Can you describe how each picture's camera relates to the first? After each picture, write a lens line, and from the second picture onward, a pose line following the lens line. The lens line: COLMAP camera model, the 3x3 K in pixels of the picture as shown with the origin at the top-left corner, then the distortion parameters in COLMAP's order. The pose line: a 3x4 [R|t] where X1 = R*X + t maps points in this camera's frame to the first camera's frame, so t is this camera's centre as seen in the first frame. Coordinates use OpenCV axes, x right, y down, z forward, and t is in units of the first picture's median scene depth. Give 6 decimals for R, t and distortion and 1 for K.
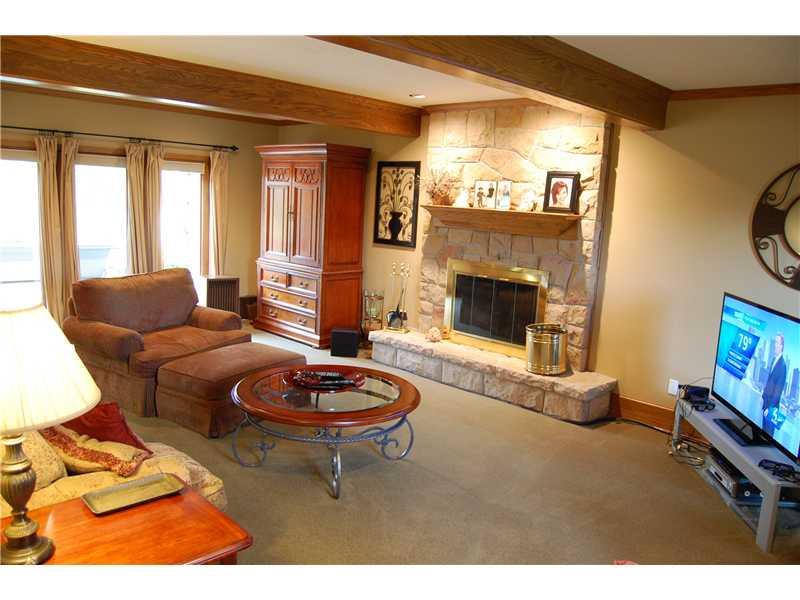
lens RADIAL K [[637.1, 0, 400.6], [0, 637.1, 301.4], [0, 0, 1]] dist [-0.008997, -0.007898]
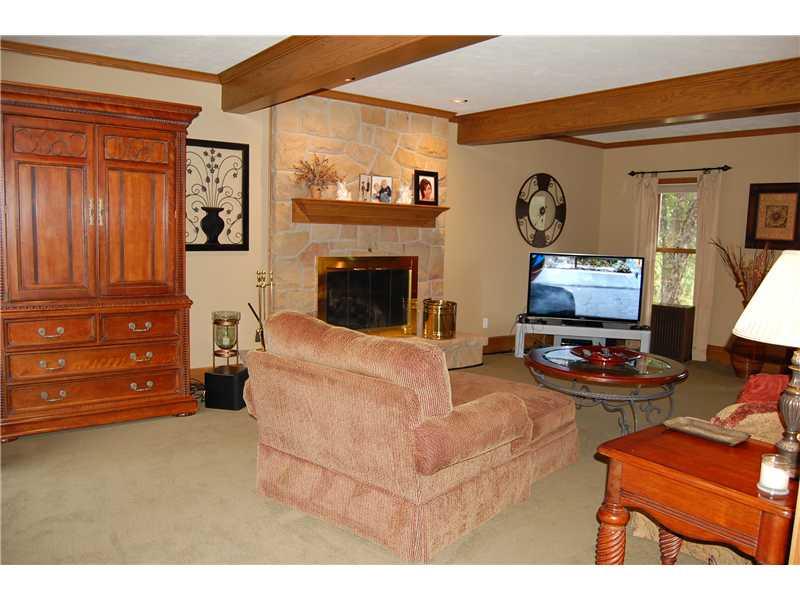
lens RADIAL K [[637.1, 0, 400.2], [0, 637.1, 298.5], [0, 0, 1]] dist [-0.008997, -0.007898]
pose [[0.155464, -0.168637, 0.973341, -0.753037], [0.128252, 0.980427, 0.149380, -0.120756], [-0.979481, 0.101609, 0.174049, 0.676535]]
